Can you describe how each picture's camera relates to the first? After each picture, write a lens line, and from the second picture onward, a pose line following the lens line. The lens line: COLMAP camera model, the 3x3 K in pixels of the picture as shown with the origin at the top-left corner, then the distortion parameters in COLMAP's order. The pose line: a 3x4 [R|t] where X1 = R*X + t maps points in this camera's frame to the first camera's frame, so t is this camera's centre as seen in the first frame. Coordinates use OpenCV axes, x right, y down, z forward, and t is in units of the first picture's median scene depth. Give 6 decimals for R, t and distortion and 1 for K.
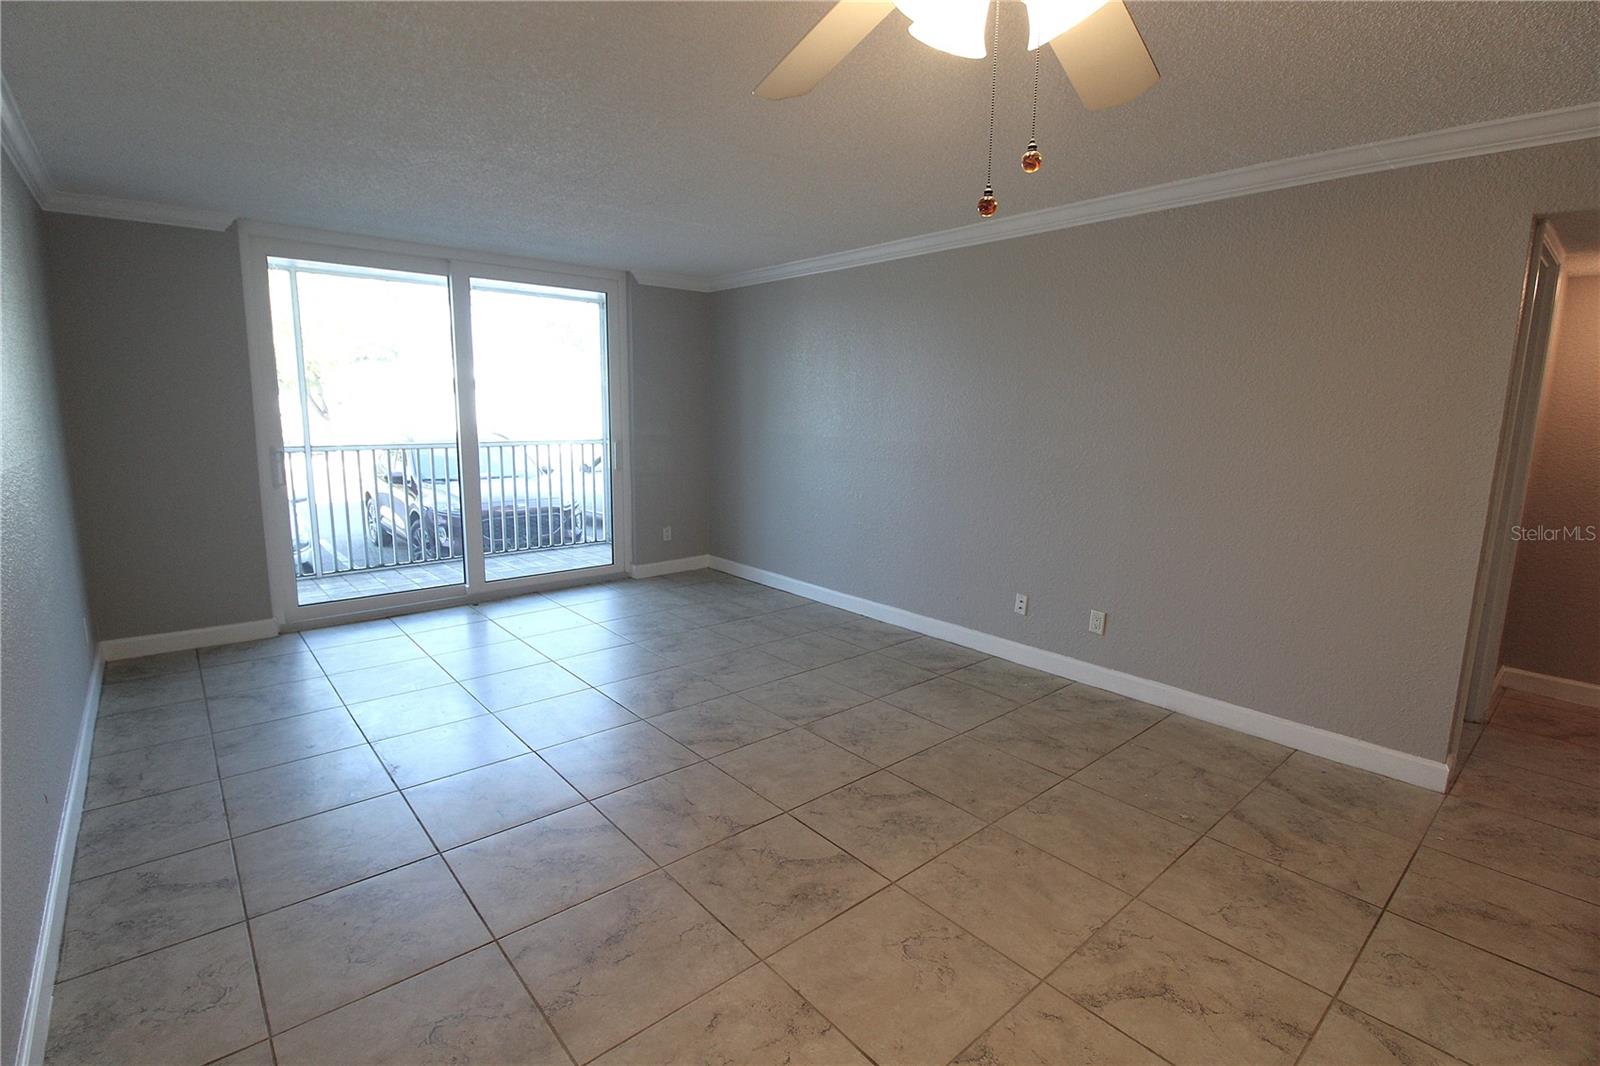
lens RADIAL K [[743.6, 0, 789.8], [0, 743.6, 528.1], [0, 0, 1]] dist [-0.000994, -0.011642]
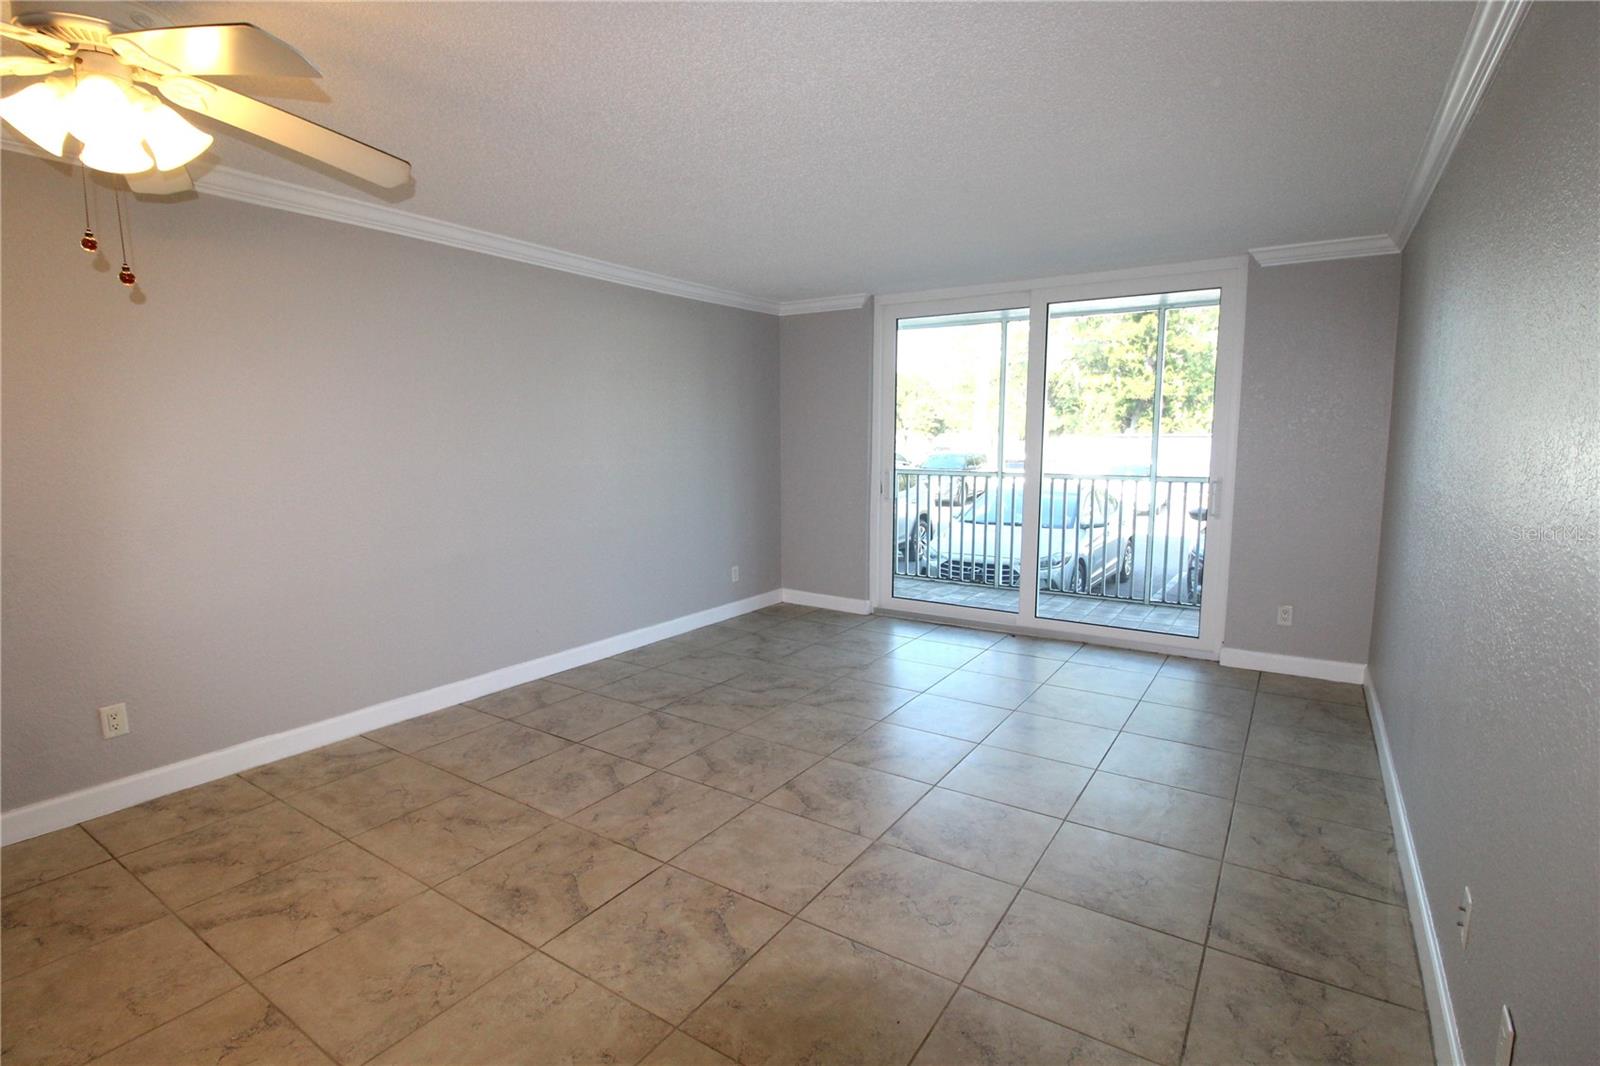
lens RADIAL K [[767.7, 0, 800.0], [0, 767.7, 533.0], [0, 0, 1]] dist [-0.005276, -0.000693]
pose [[0.274404, 0.107639, -0.955571, 0.616601], [-0.151266, 0.986176, 0.067648, -0.077227], [0.949643, 0.125983, 0.286893, 0.564303]]
